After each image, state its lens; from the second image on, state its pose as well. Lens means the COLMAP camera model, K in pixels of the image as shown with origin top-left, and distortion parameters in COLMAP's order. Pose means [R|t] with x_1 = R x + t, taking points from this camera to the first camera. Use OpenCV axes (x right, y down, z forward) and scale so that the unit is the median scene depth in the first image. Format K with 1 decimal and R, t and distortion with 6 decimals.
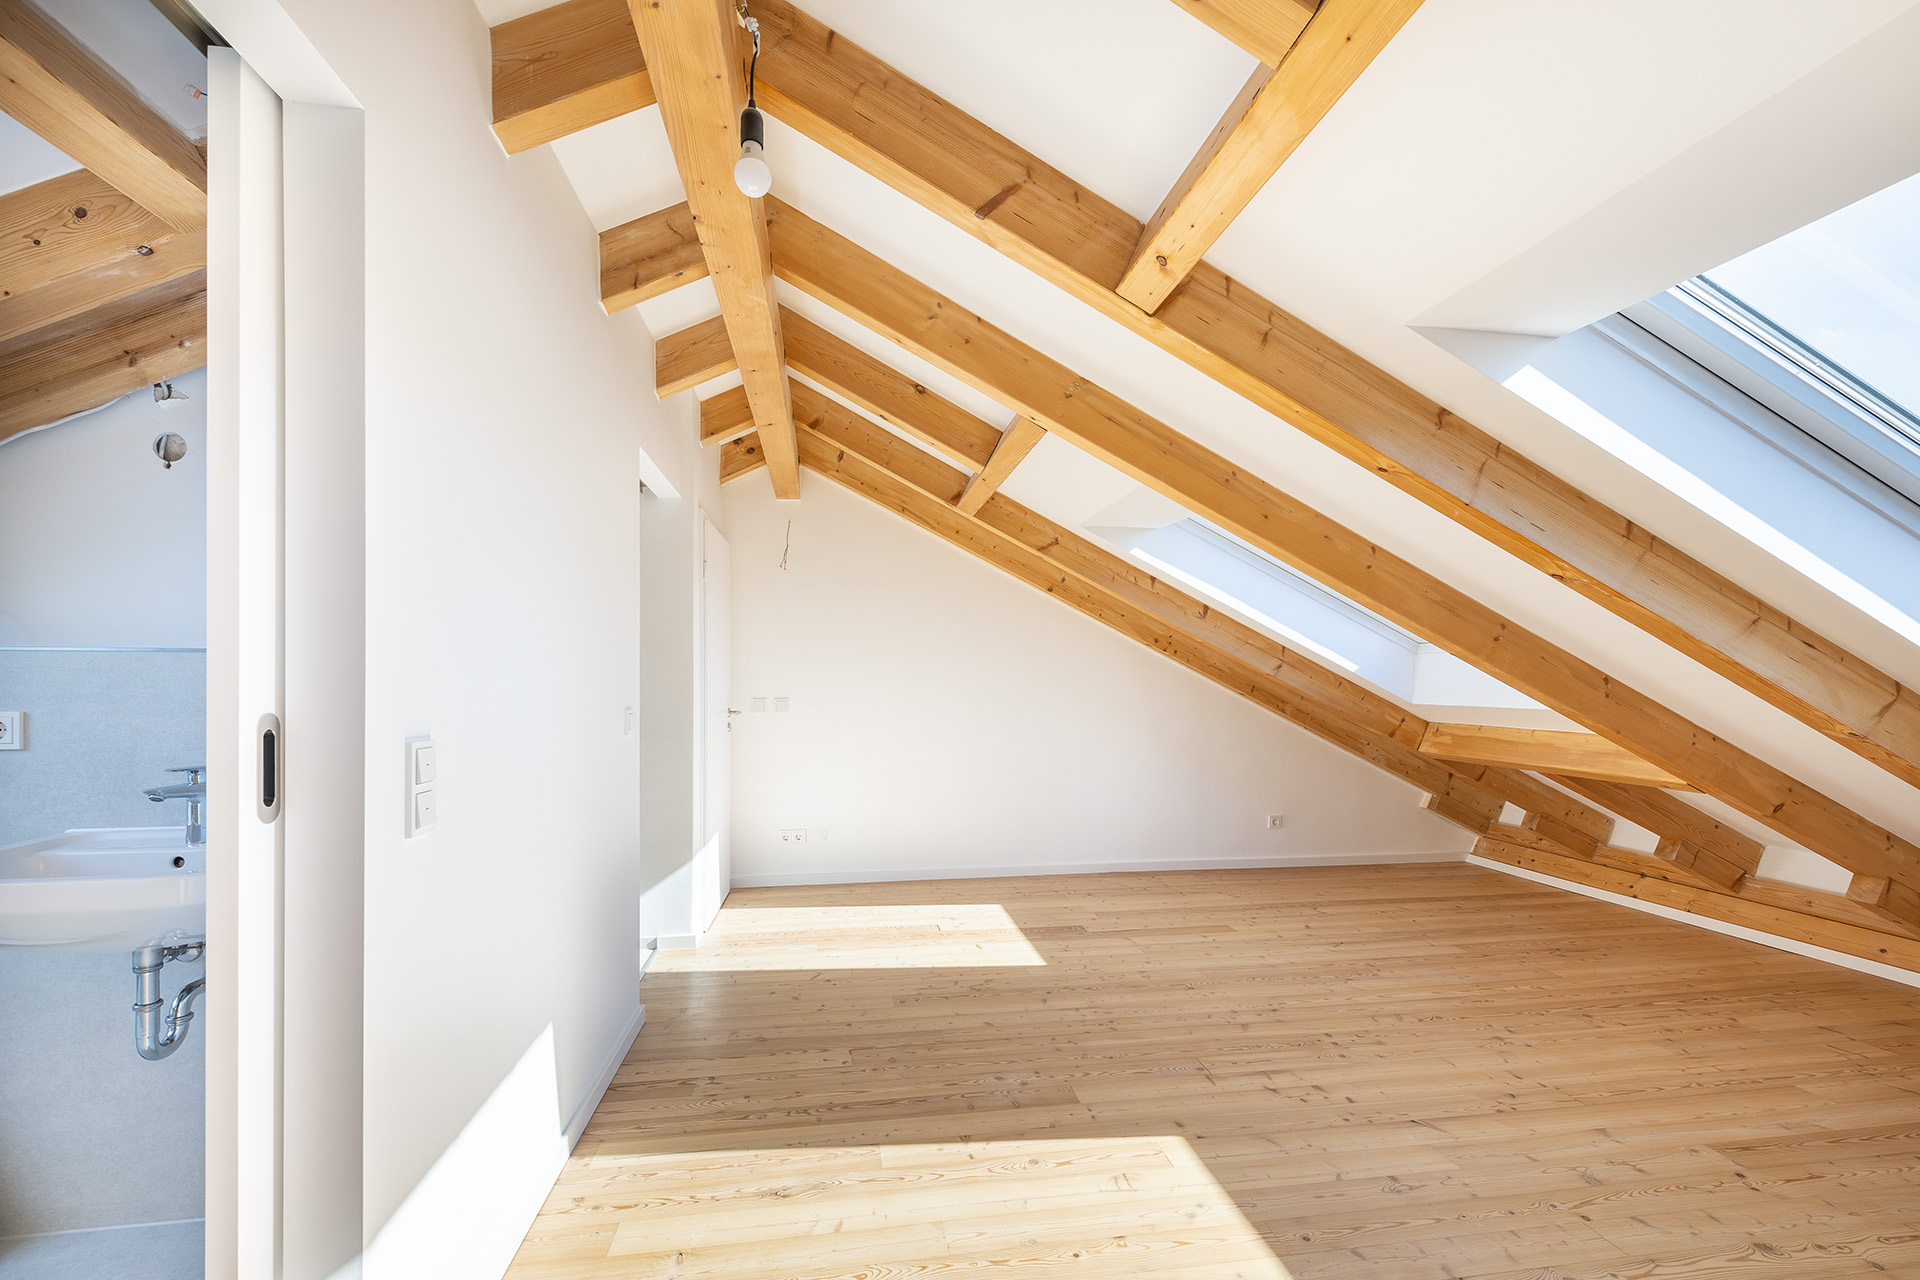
lens RADIAL K [[790.5, 0, 959.3], [0, 790.5, 674.3], [0, 0, 1]] dist [0.025171, -0.009727]
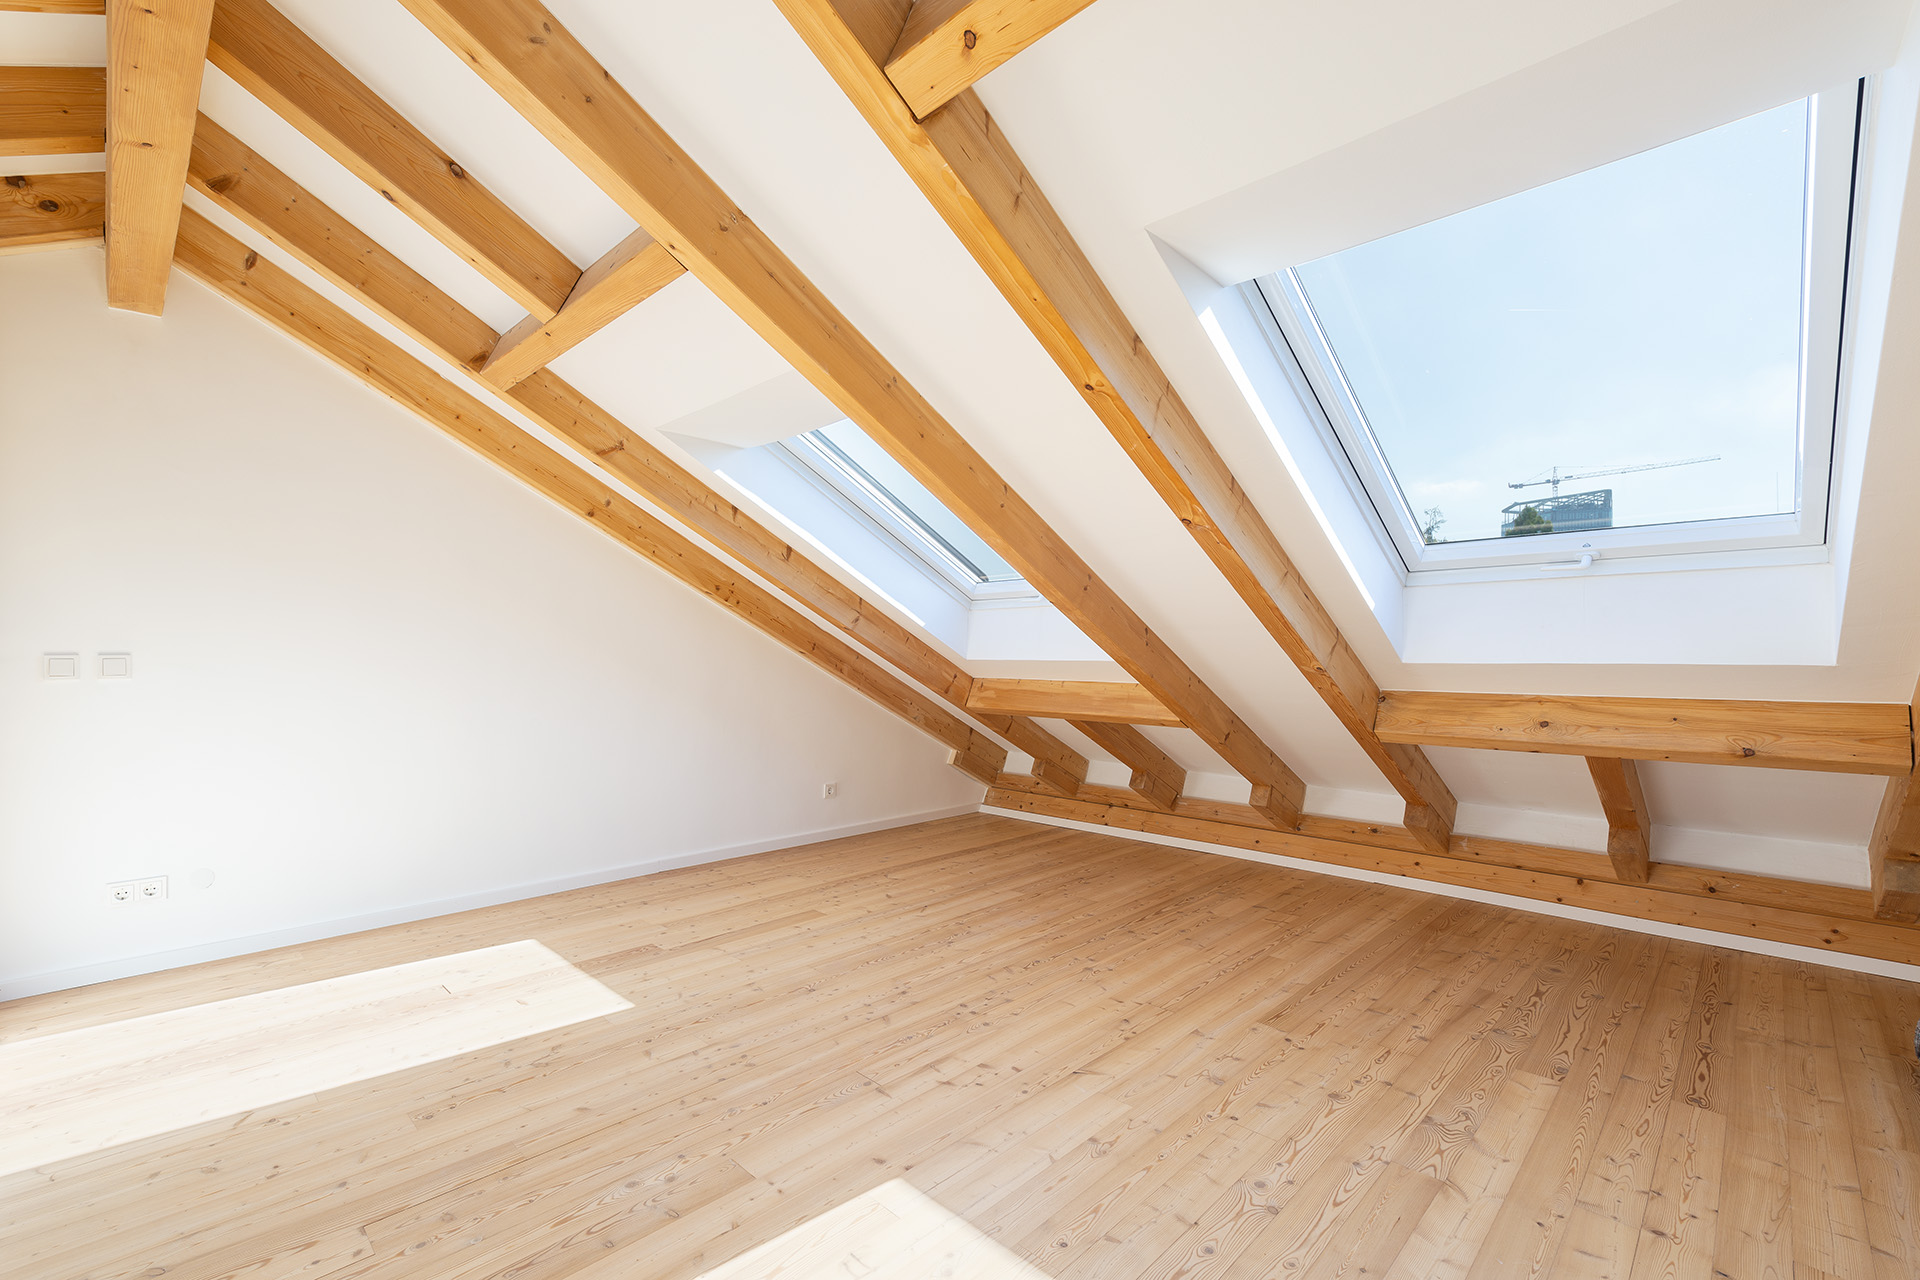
lens RADIAL K [[864.5, 0, 960.0], [0, 864.5, 640.0], [0, 0, 1]] dist [0.022696, -0.008350]
pose [[0.817302, 0.004873, 0.576190, -0.103077], [-0.001032, 0.999975, -0.006993, 0.027797], [-0.576209, 0.005120, 0.817286, 0.143632]]
